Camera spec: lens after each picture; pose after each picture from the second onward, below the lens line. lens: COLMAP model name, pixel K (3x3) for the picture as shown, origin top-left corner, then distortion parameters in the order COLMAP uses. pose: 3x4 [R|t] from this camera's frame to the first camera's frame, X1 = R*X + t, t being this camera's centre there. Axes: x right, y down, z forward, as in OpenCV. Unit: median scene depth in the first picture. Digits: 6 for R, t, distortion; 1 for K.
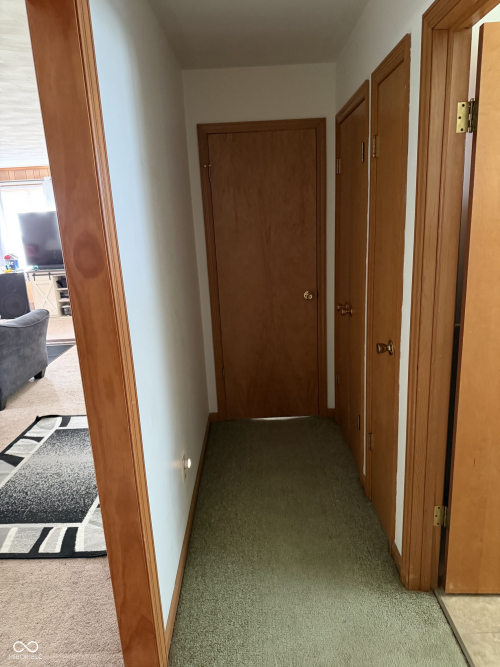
lens RADIAL K [[469.8, 0, 247.2], [0, 469.8, 338.1], [0, 0, 1]] dist [0.033506, -0.016119]
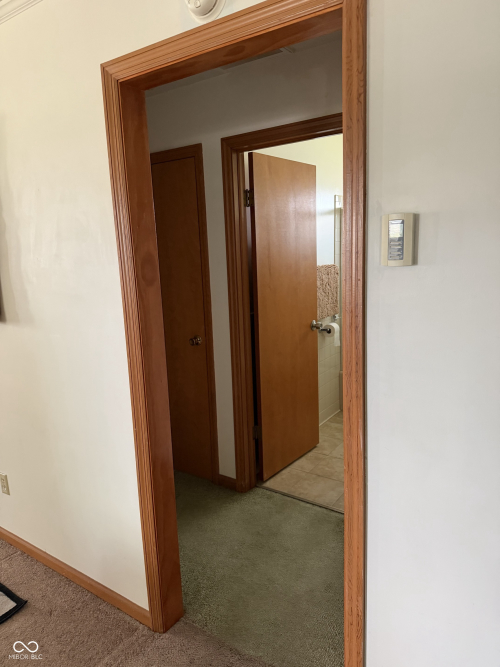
lens RADIAL K [[469.8, 0, 248.3], [0, 469.8, 331.4], [0, 0, 1]] dist [0.033506, -0.016119]
pose [[0.569492, -0.113626, 0.814105, -1.277629], [0.212414, 0.977103, -0.012214, 0.073064], [-0.794077, 0.179883, 0.580589, 0.039694]]
